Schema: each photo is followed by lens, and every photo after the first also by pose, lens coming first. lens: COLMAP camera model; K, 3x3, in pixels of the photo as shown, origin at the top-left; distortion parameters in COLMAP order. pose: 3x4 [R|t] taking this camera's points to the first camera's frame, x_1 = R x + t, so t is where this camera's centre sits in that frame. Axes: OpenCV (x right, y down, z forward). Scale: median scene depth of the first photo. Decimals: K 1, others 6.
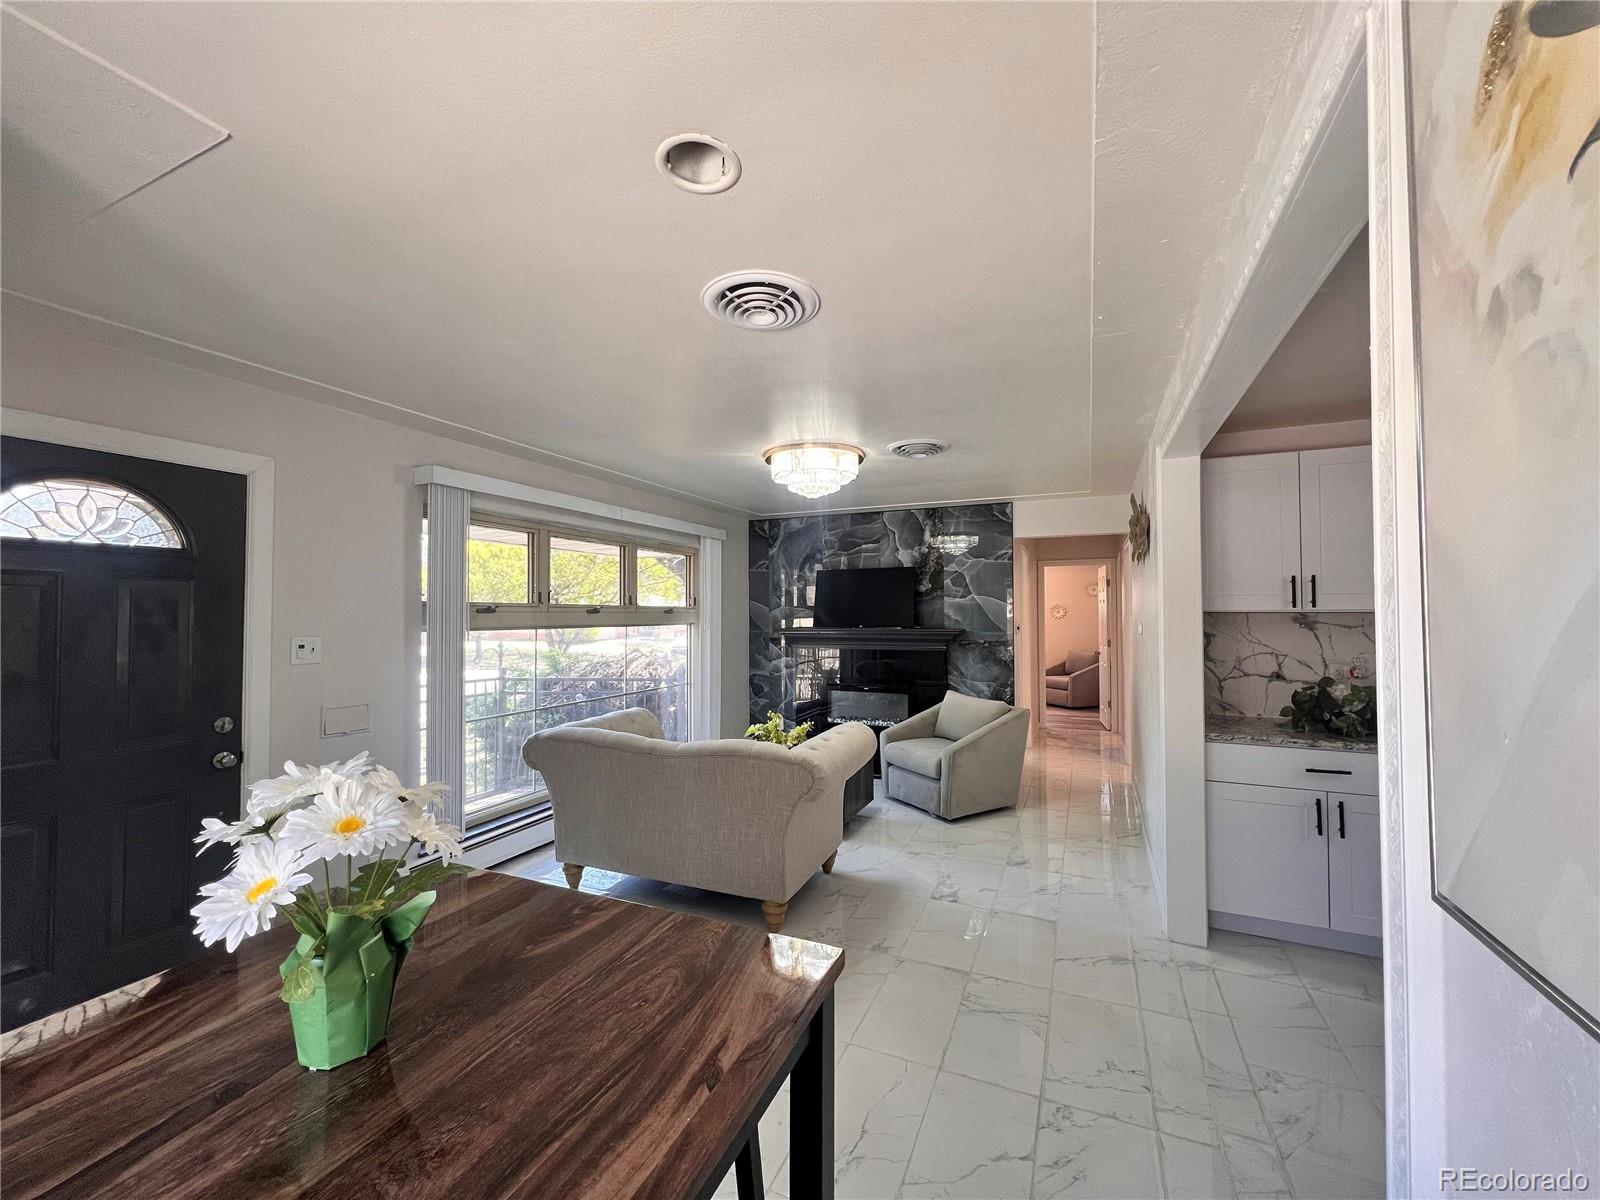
lens RADIAL K [[640.3, 0, 800.0], [0, 640.3, 600.0], [0, 0, 1]] dist [-0.000397, -0.000023]
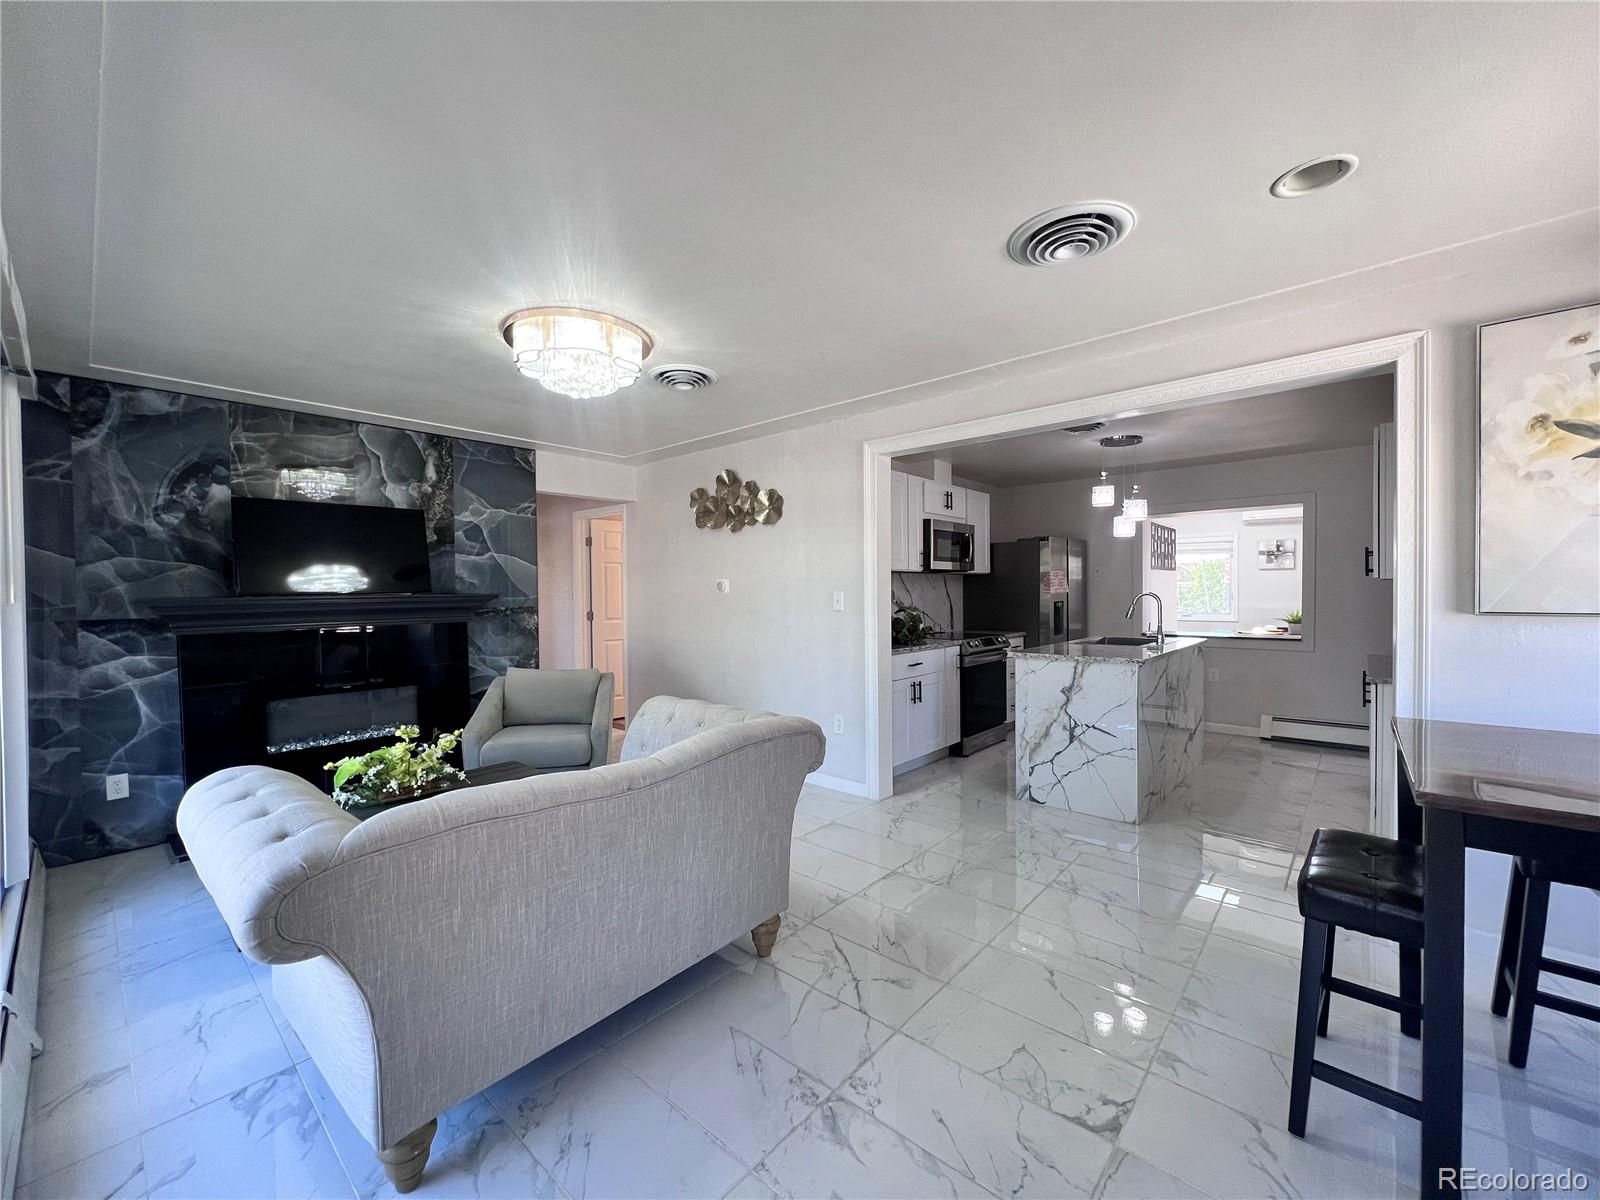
lens RADIAL K [[641.5, 0, 800.0], [0, 641.5, 600.0], [0, 0, 1]] dist [-0.001142, -0.000033]
pose [[0.296179, -0.017509, 0.954972, -0.680020], [-0.009429, 0.999730, 0.021254, 0.053838], [-0.955086, -0.015299, 0.295934, 0.638132]]
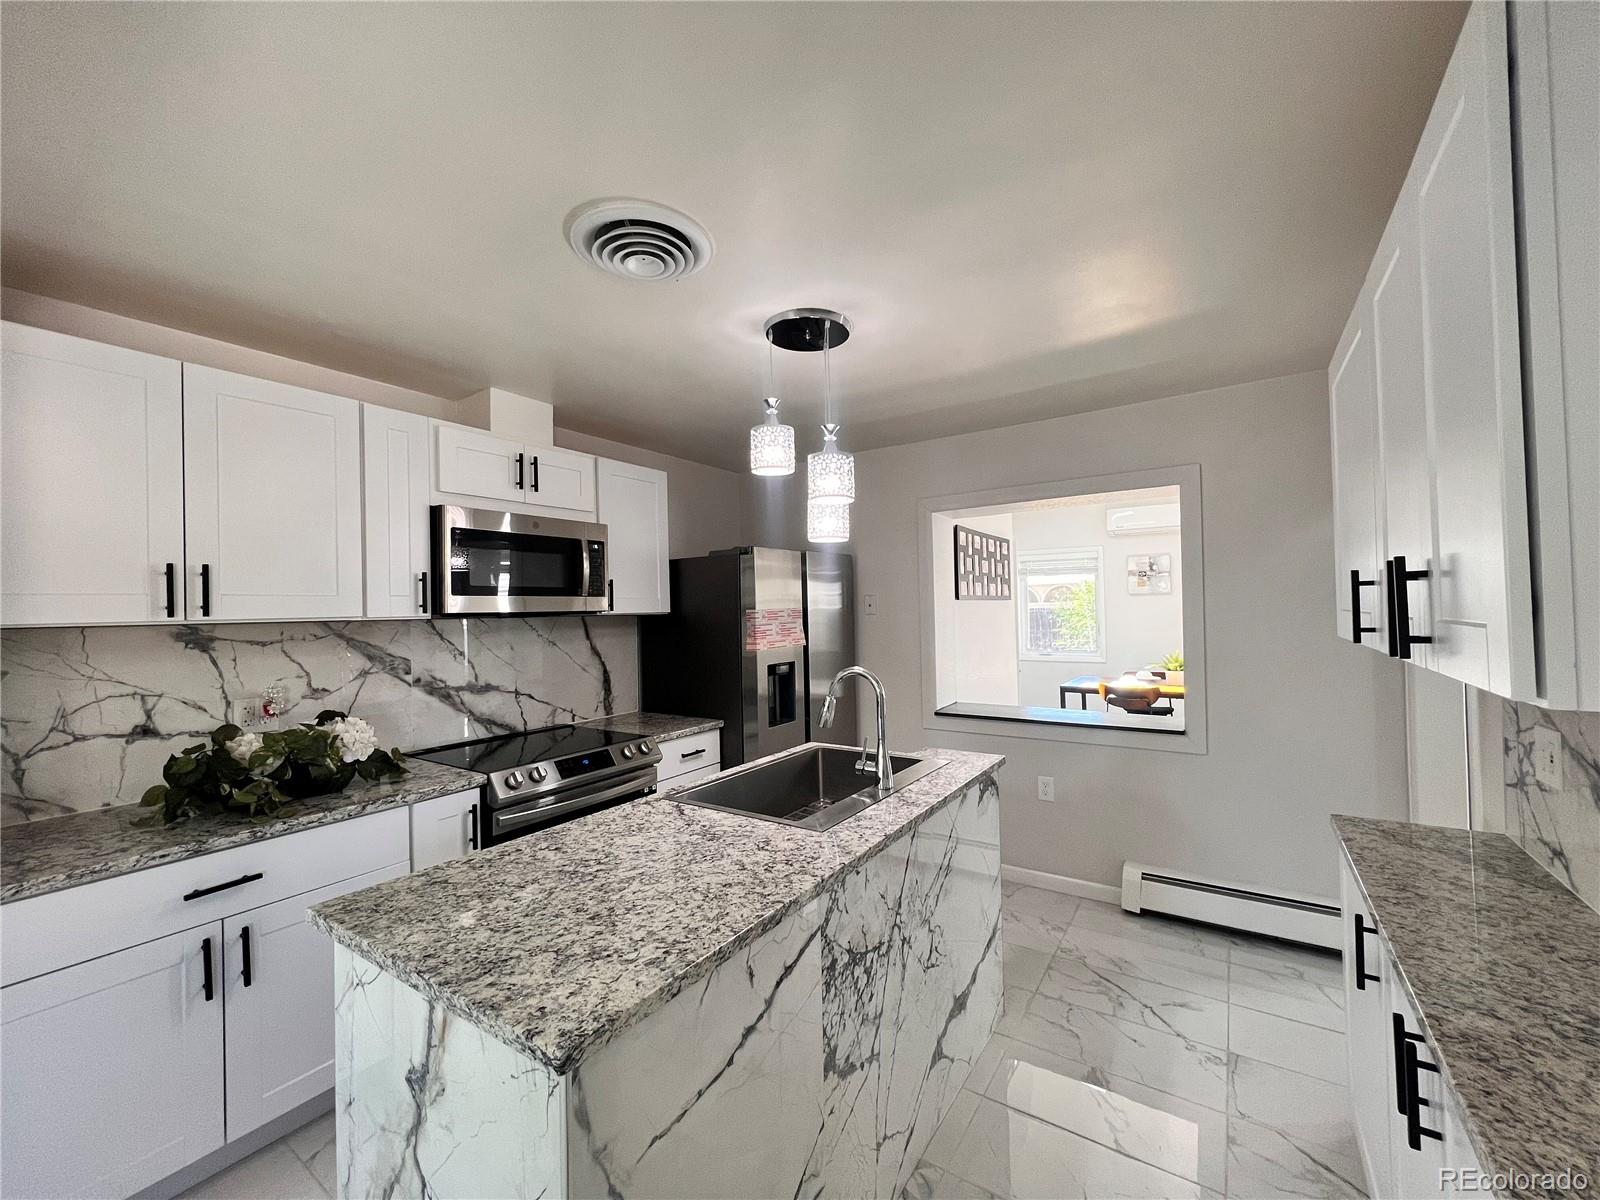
lens RADIAL K [[640.3, 0, 800.0], [0, 640.3, 600.0], [0, 0, 1]] dist [-0.000397, -0.000023]
pose [[0.171246, 0.012318, 0.985151, 0.254406], [0.002998, 0.999911, -0.013024, 0.005089], [-0.985224, 0.005184, 0.171194, 0.286069]]
